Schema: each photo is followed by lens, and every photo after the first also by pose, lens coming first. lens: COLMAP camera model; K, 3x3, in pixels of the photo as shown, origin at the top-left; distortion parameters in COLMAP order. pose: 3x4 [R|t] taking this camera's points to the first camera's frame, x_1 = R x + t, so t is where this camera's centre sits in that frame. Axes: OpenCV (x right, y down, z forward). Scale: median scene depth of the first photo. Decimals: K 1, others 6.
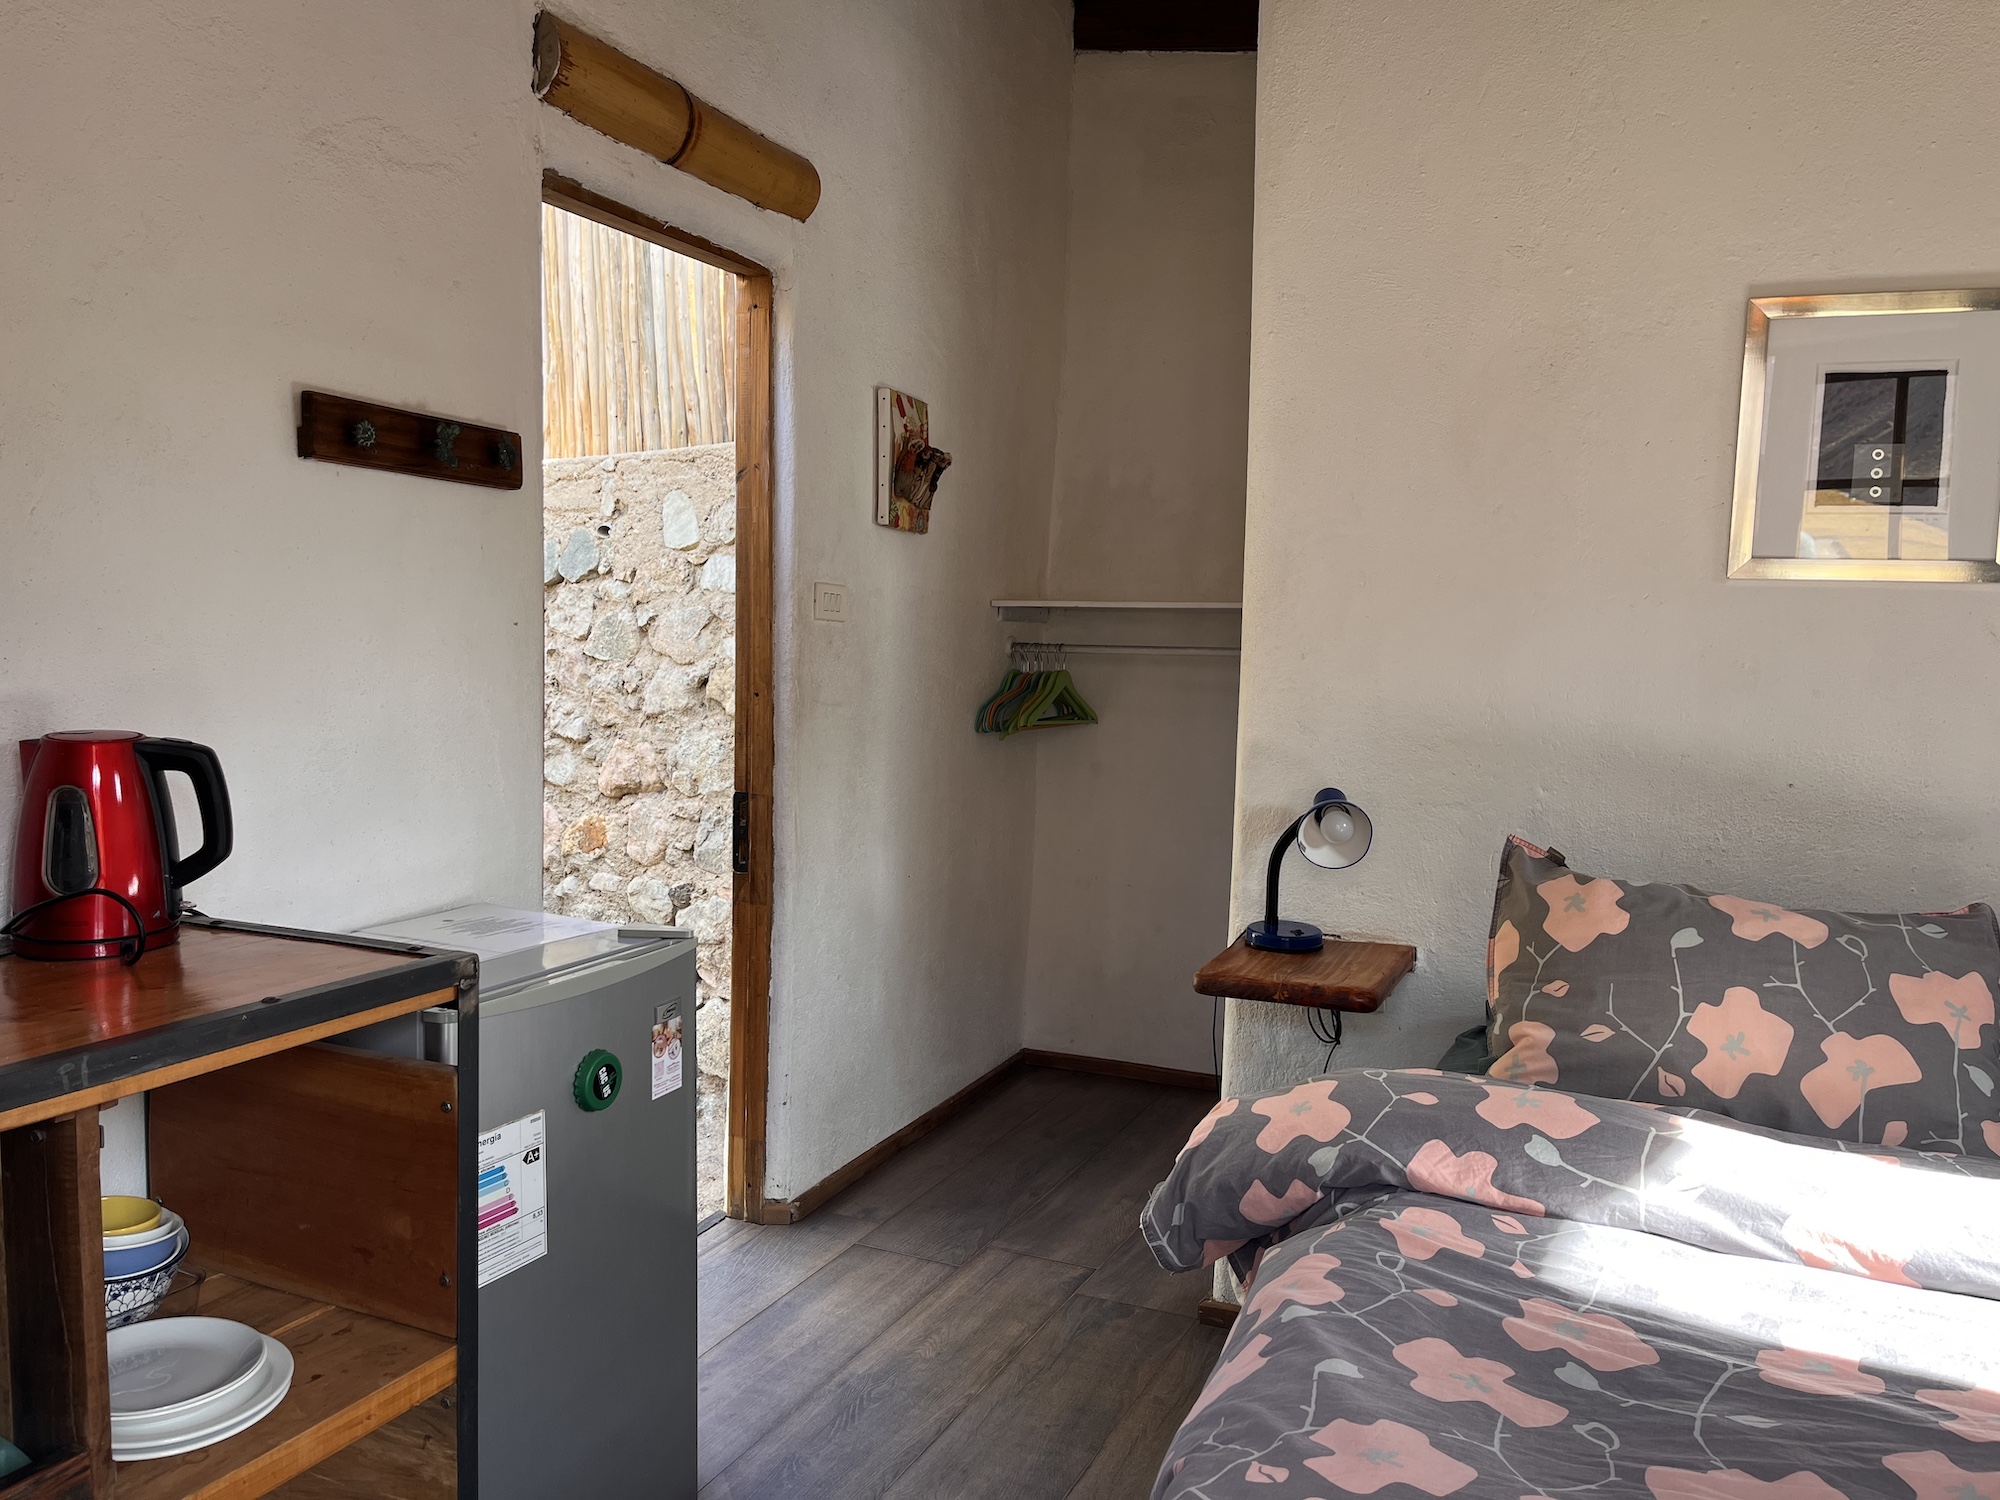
lens RADIAL K [[1486.5, 0, 994.1], [0, 1486.5, 745.8], [0, 0, 1]] dist [0.062644, -0.095059]
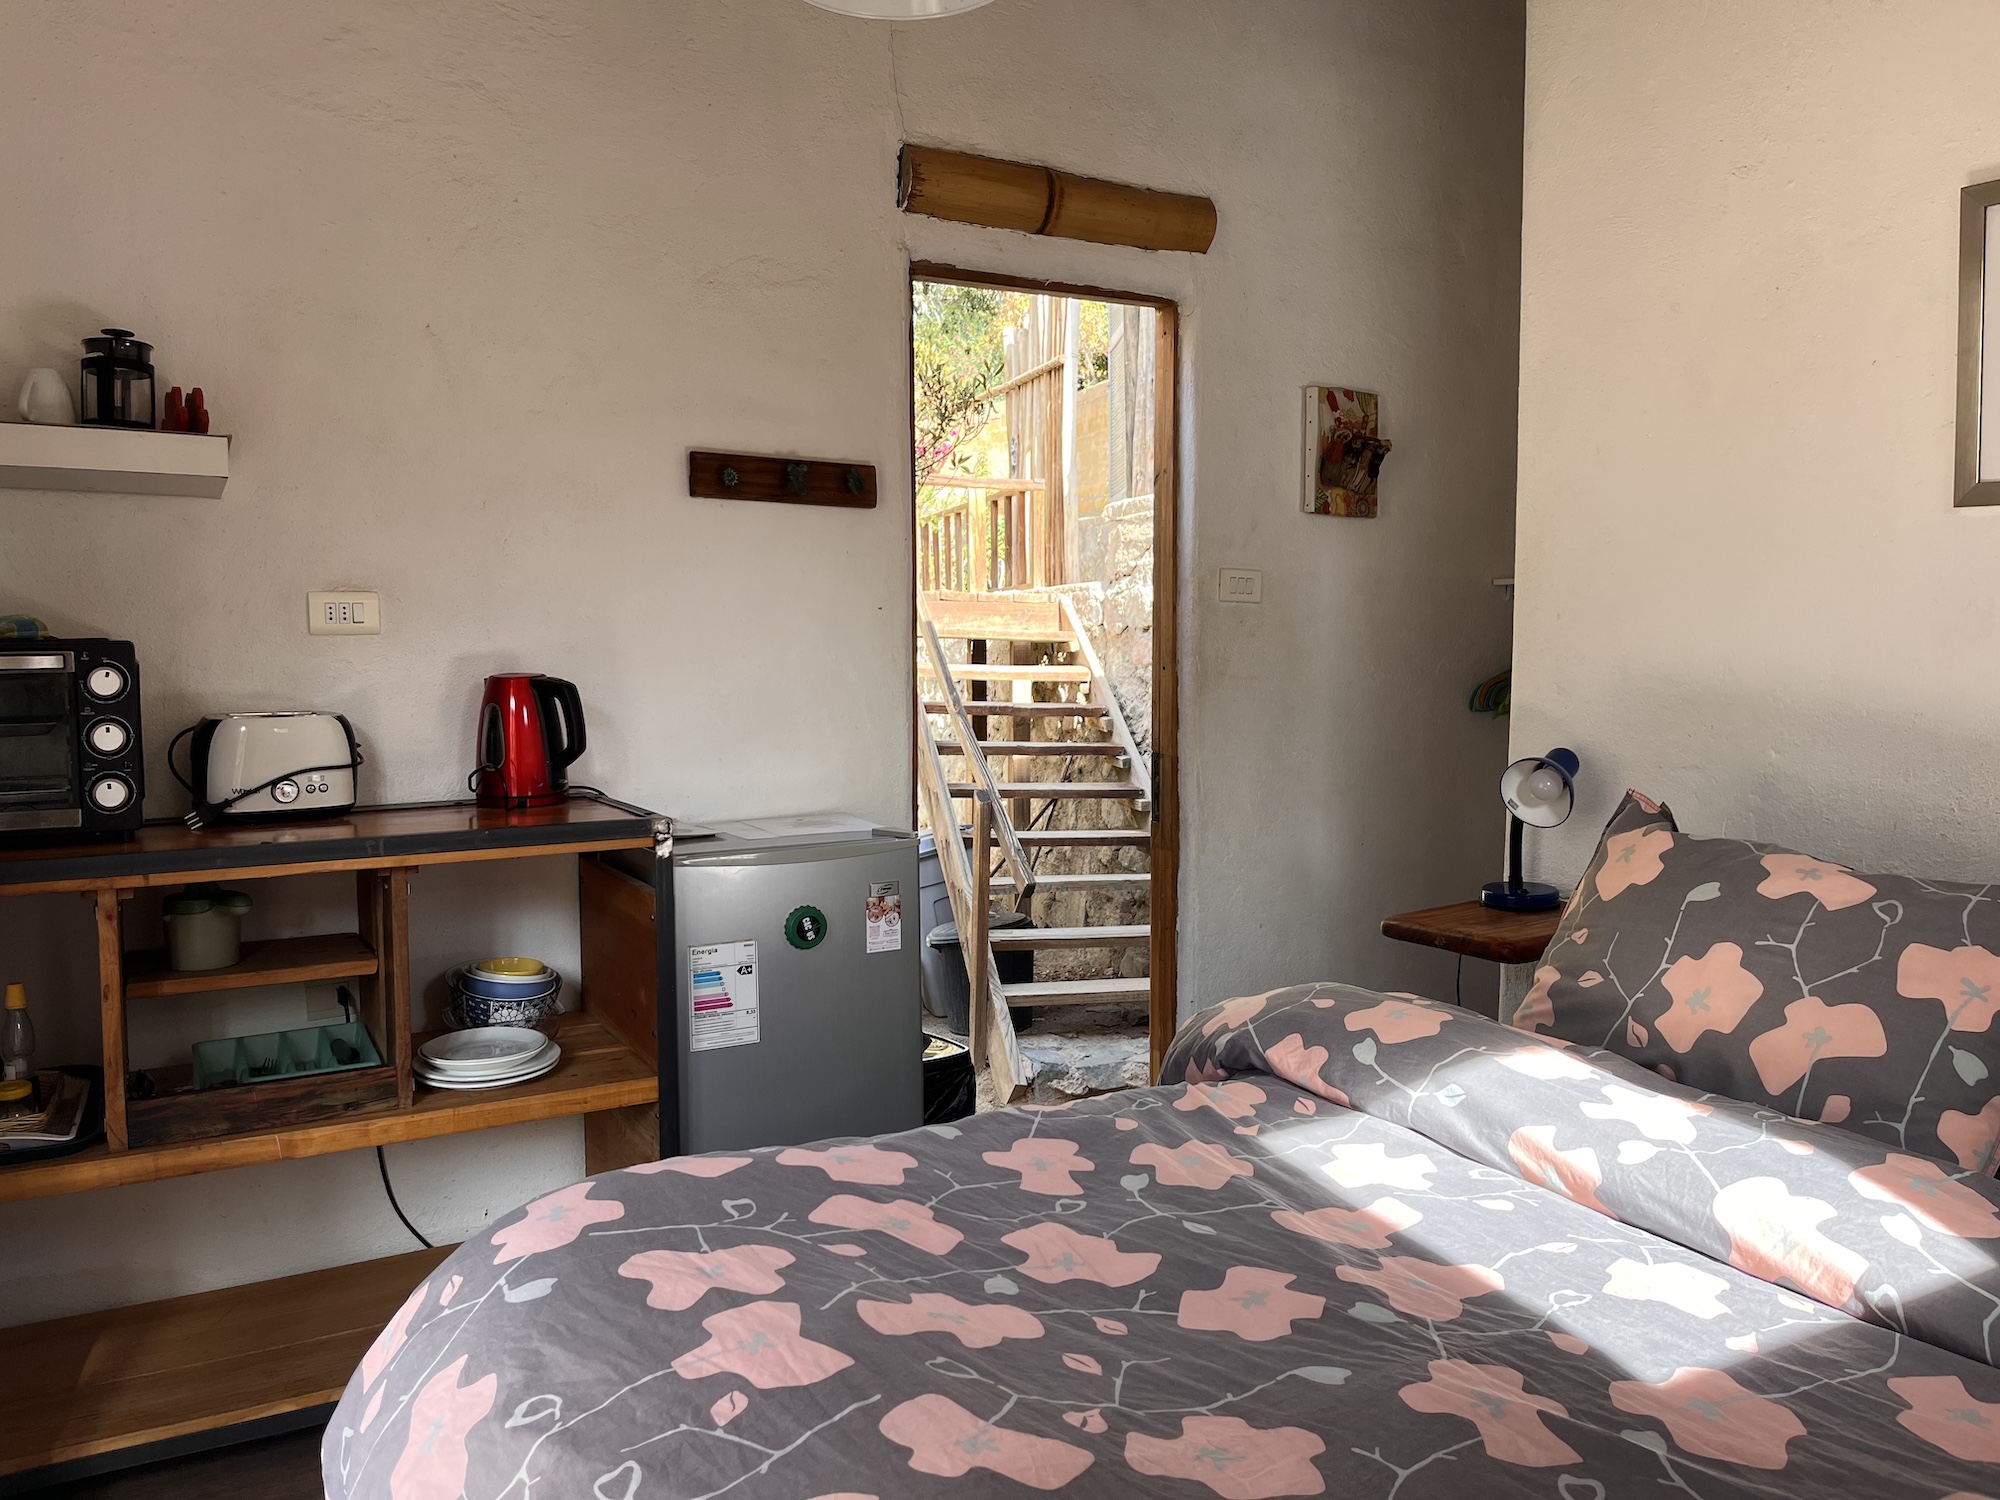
lens RADIAL K [[1486.5, 0, 994.1], [0, 1486.5, 745.8], [0, 0, 1]] dist [0.062644, -0.095059]
pose [[0.816787, 0.020426, -0.576578, 0.536309], [-0.025249, 0.999681, -0.000352, 0.040302], [0.576387, 0.014845, 0.817042, -0.026781]]
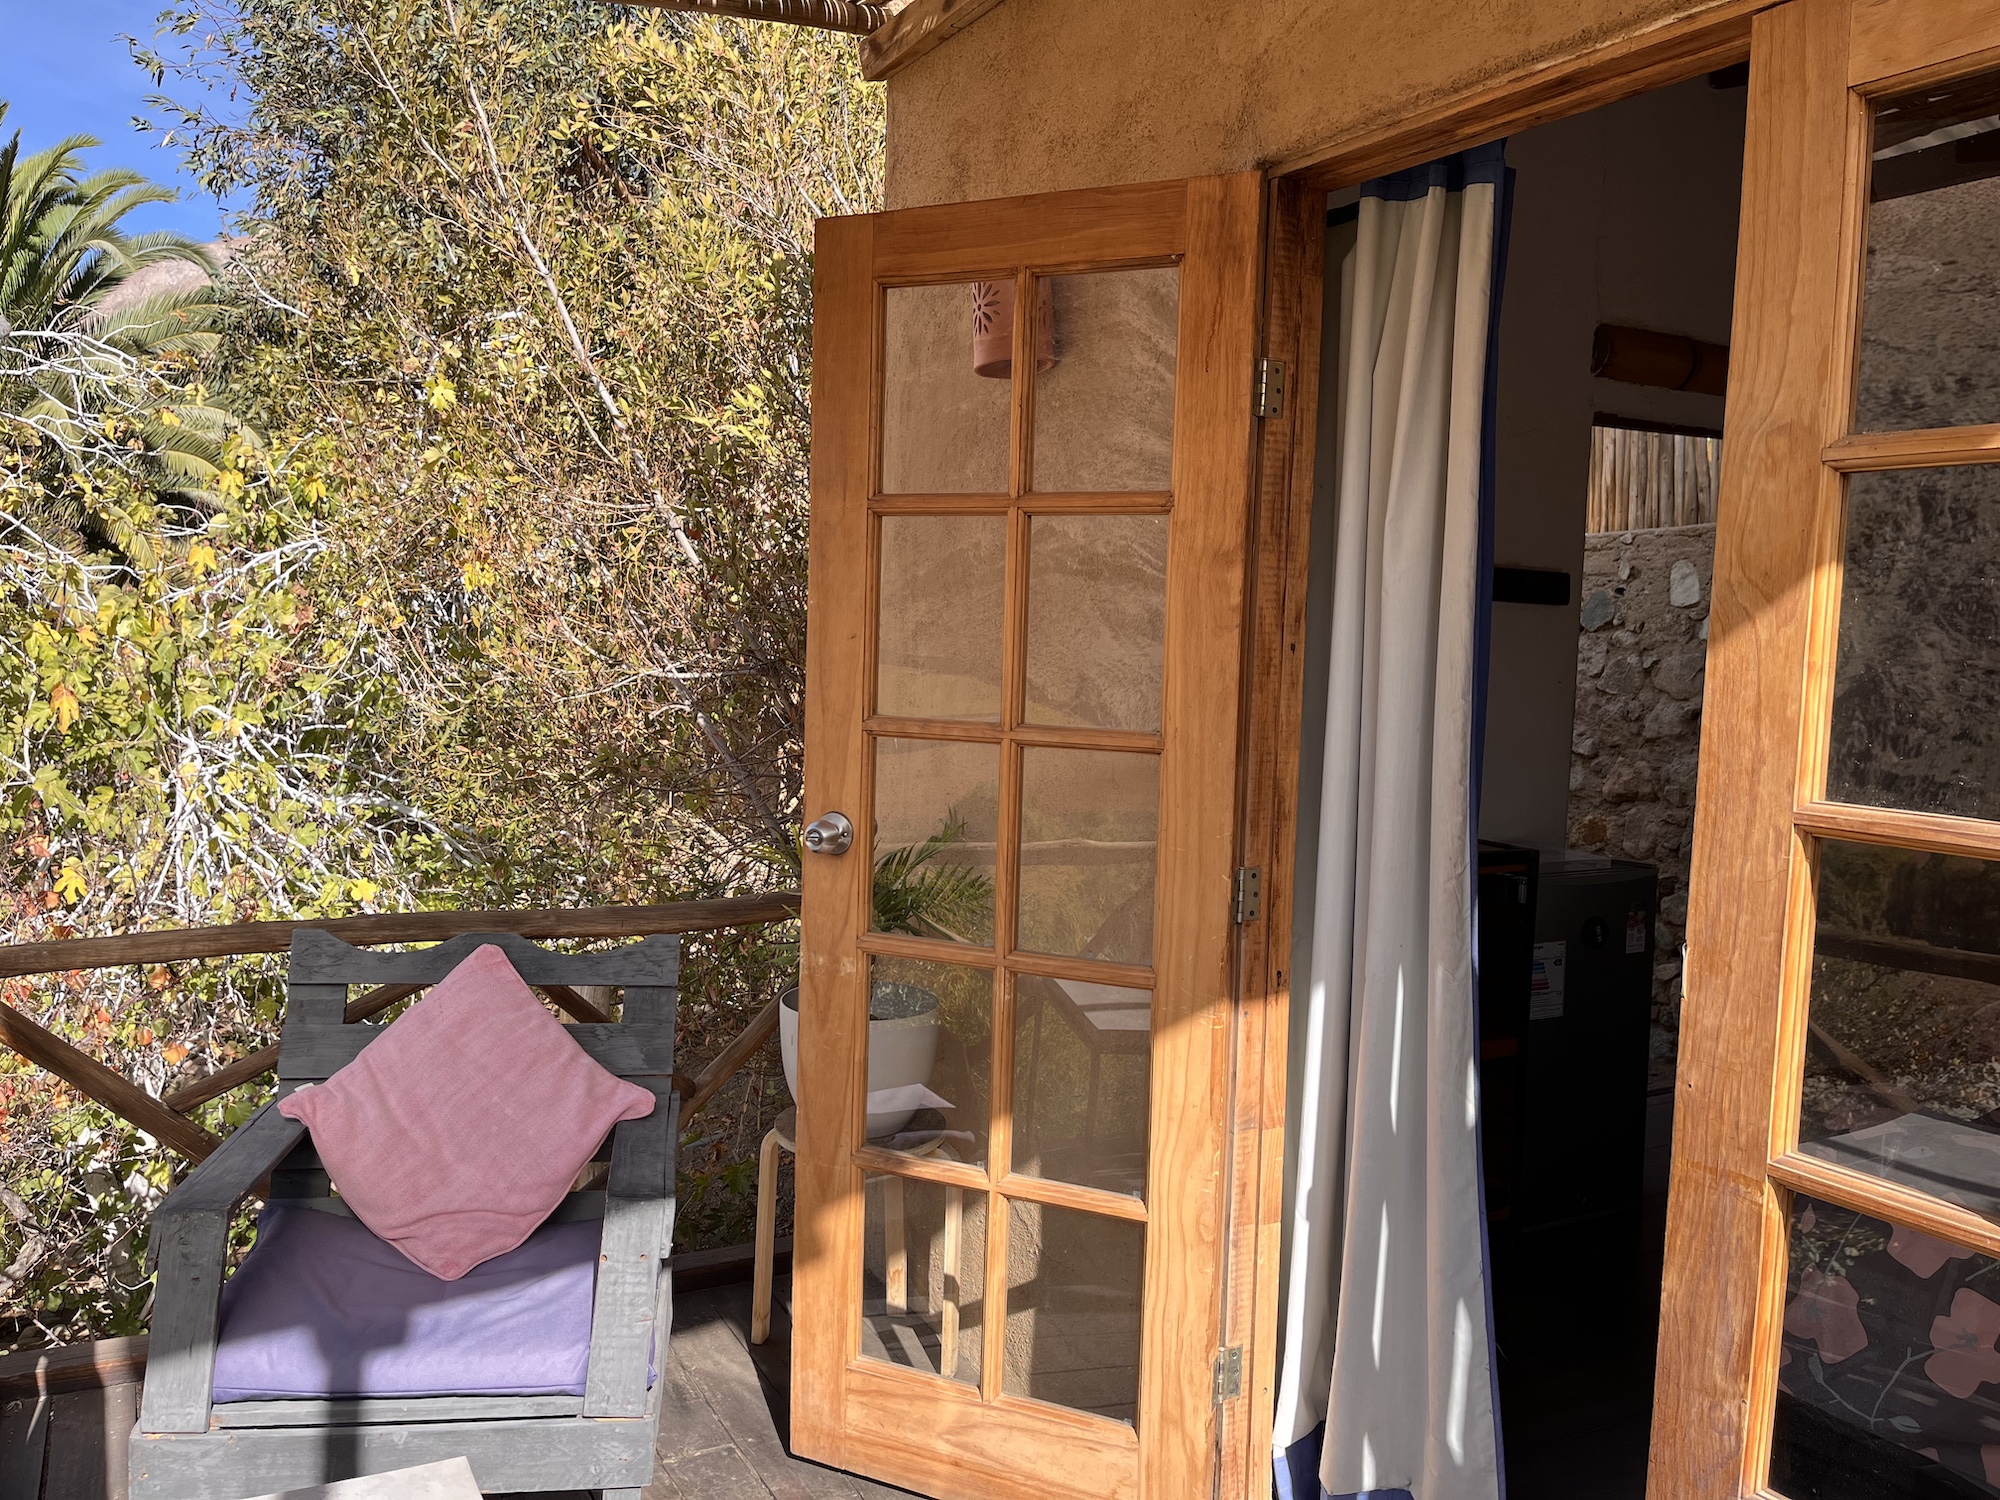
lens RADIAL K [[1486.5, 0, 994.1], [0, 1486.5, 745.8], [0, 0, 1]] dist [0.062644, -0.095059]
pose [[0.797568, 0.052421, -0.600946, 0.197889], [-0.058834, 0.998227, 0.008992, 0.013161], [0.600353, 0.028184, 0.799239, -0.758355]]
